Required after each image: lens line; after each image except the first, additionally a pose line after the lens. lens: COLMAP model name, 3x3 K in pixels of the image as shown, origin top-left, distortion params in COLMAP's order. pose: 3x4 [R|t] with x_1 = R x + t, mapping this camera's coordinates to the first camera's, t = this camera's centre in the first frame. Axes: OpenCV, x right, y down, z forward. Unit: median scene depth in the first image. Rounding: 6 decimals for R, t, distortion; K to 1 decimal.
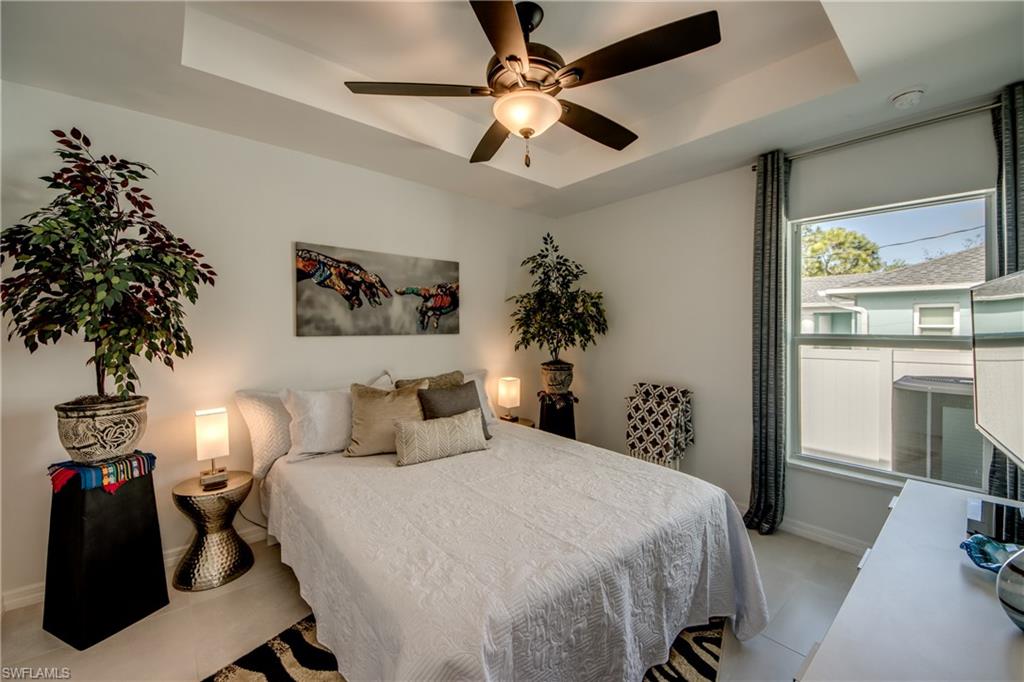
lens RADIAL K [[408.5, 0, 509.6], [0, 408.5, 342.0], [0, 0, 1]] dist [0.031773, -0.024077]
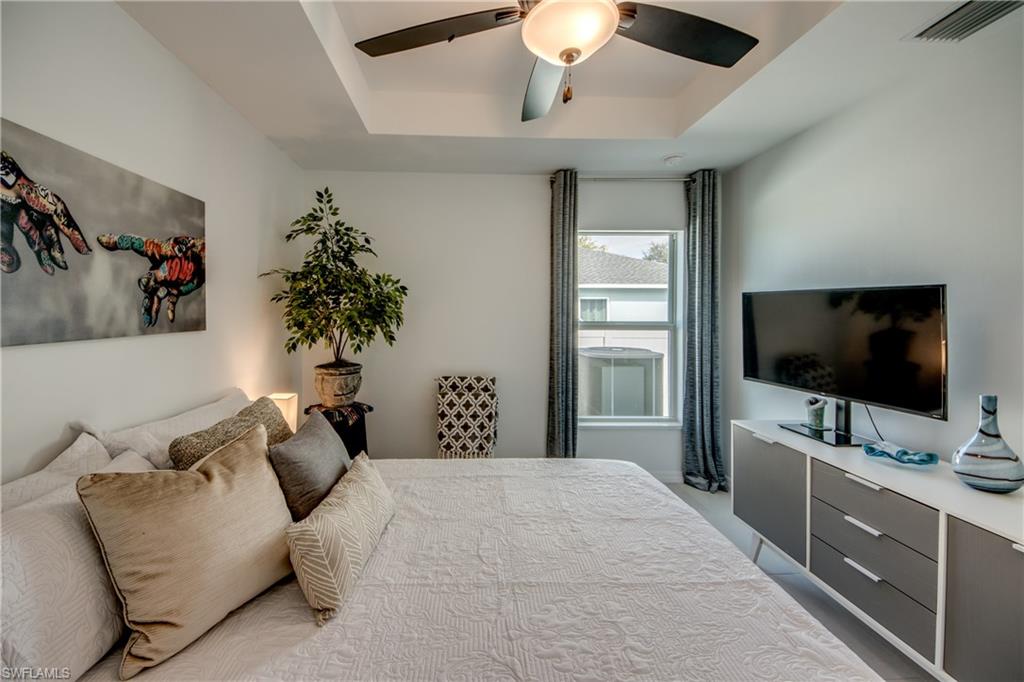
lens RADIAL K [[397.7, 0, 518.6], [0, 397.7, 326.7], [0, 0, 1]] dist [0.024728, -0.022653]
pose [[0.611251, -0.027150, 0.790971, -0.313493], [0.026485, 0.999553, 0.013842, -0.022603], [-0.790993, 0.012488, 0.611698, 0.346723]]
